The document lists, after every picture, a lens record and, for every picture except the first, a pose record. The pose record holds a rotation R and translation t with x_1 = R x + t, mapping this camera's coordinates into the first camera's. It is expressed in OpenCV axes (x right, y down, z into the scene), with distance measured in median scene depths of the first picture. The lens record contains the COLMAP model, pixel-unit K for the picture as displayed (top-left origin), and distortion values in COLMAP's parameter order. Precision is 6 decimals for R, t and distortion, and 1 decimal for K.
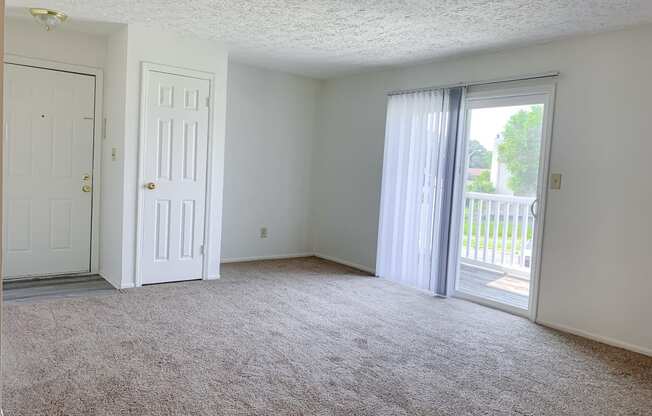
lens RADIAL K [[500.4, 0, 326.0], [0, 500.4, 208.0], [0, 0, 1]] dist [0.005787, 0.003117]
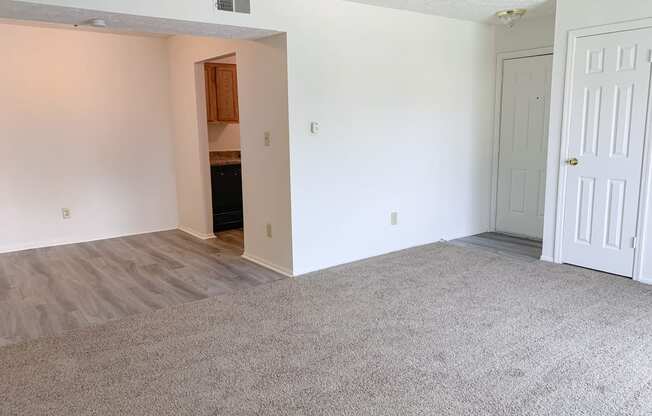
lens RADIAL K [[500.4, 0, 326.0], [0, 500.4, 208.0], [0, 0, 1]] dist [0.005787, 0.003117]
pose [[-0.026630, 0.113168, -0.993219, 0.619452], [-0.068905, 0.991000, 0.114763, -0.033843], [0.997268, 0.071494, -0.018593, 0.563791]]
